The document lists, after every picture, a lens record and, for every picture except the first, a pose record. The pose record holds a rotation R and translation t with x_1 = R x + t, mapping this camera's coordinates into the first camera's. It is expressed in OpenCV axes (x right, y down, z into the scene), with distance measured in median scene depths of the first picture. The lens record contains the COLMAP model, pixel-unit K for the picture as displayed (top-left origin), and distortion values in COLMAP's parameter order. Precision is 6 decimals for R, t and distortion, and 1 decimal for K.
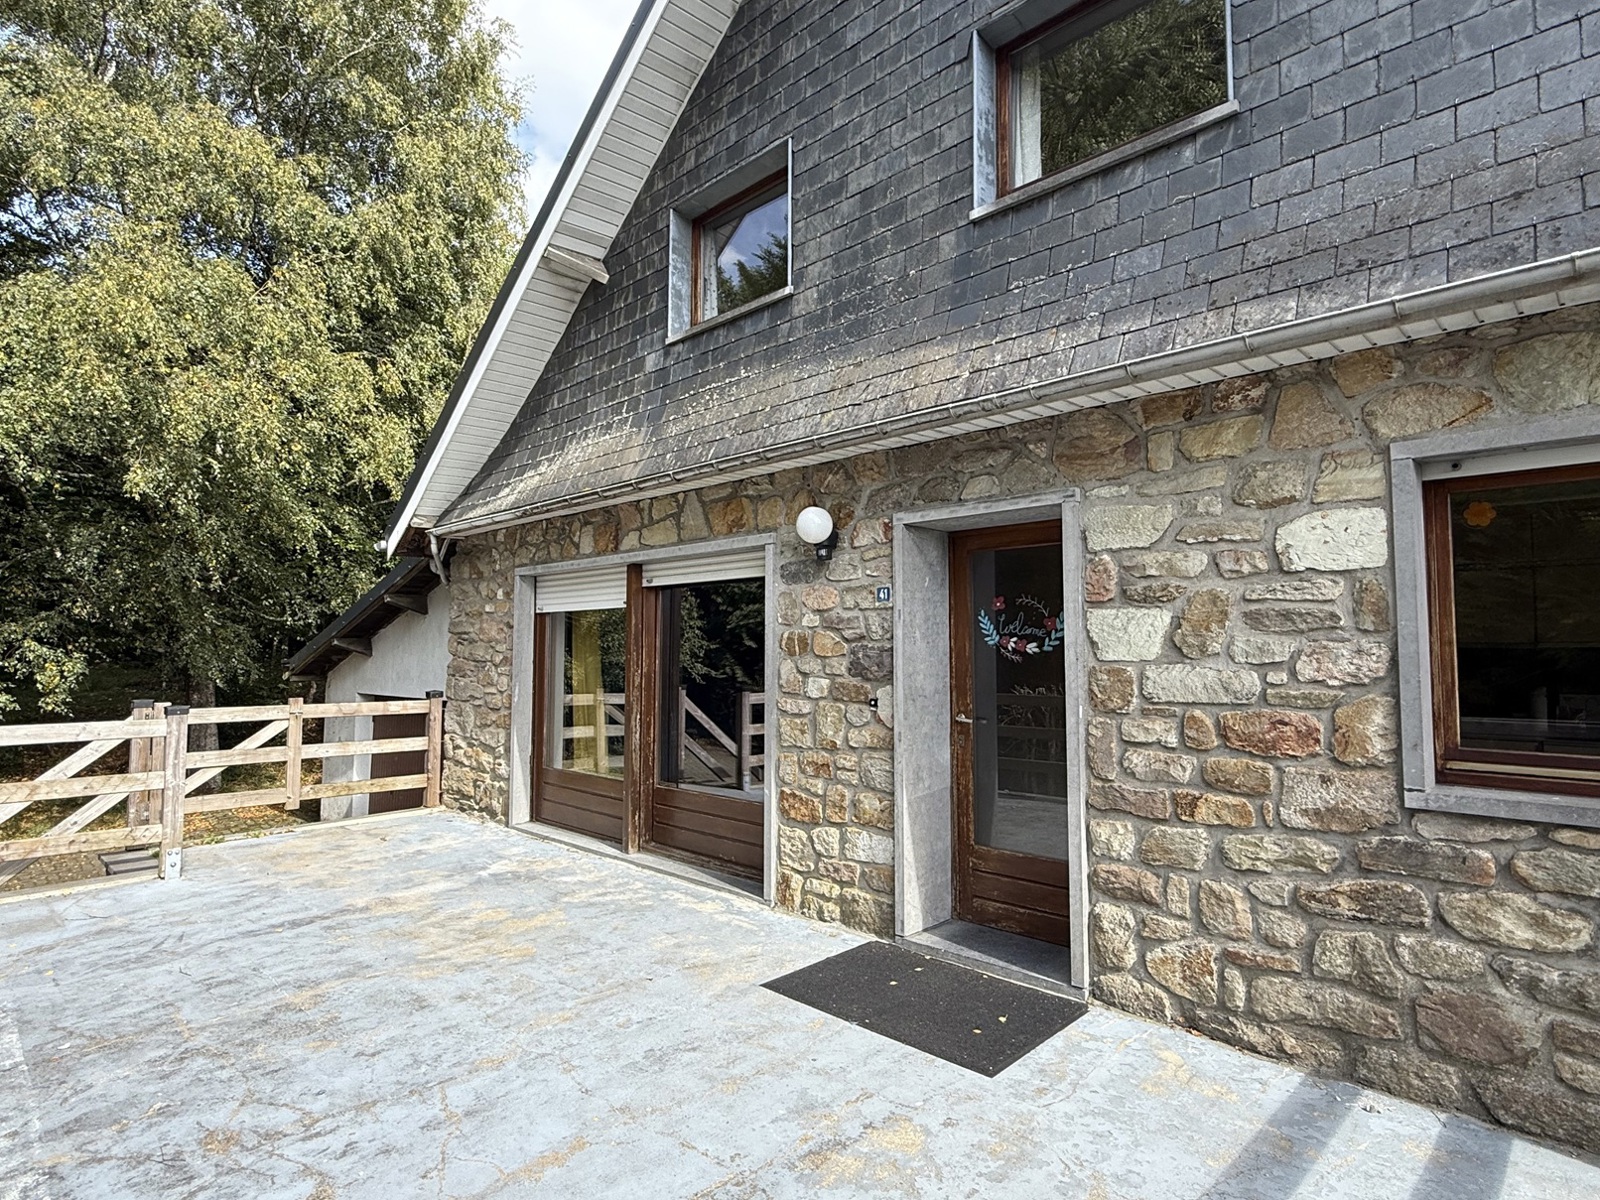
lens RADIAL K [[826.8, 0, 806.7], [0, 826.8, 606.9], [0, 0, 1]] dist [-0.003851, -0.000035]
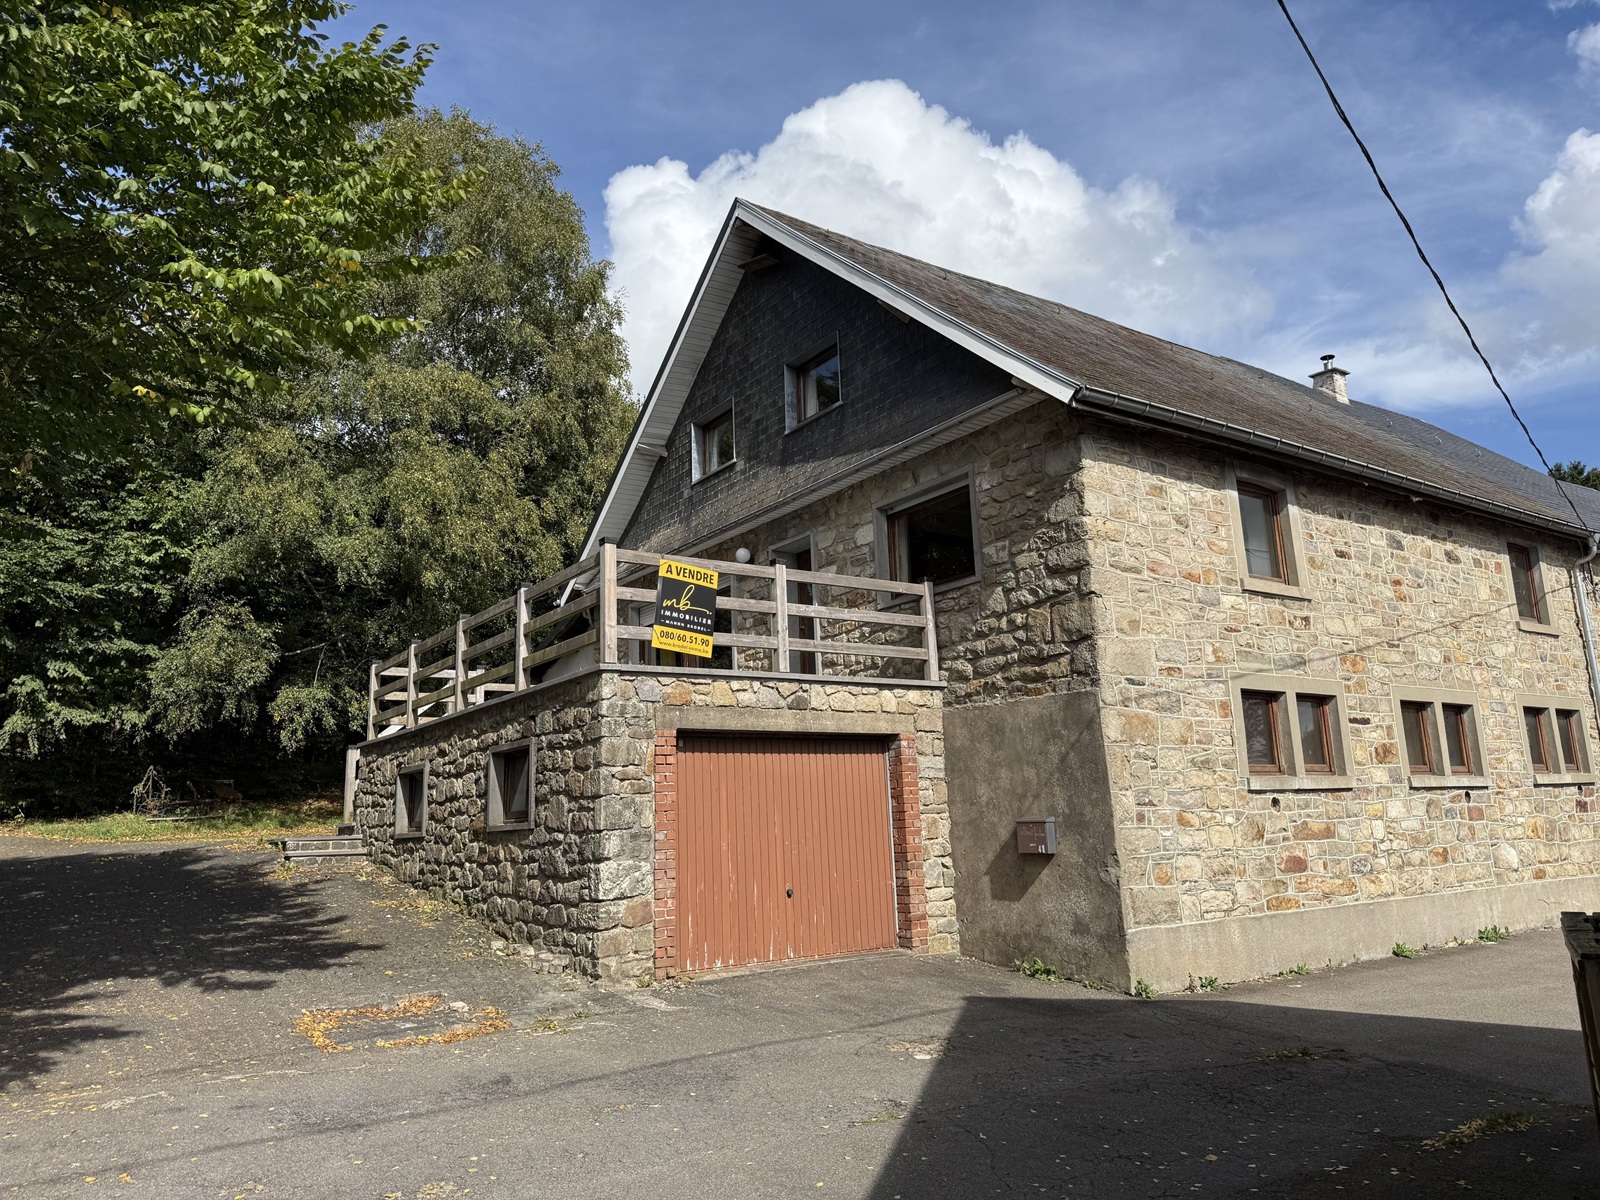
lens RADIAL K [[1129.3, 0, 797.6], [0, 1129.3, 598.5], [0, 0, 1]] dist [0.021193, -0.010548]
pose [[0.978821, -0.080636, -0.188168, 0.610475], [0.051639, 0.986688, -0.154210, 0.427339], [0.198098, 0.141227, 0.969955, -1.700037]]
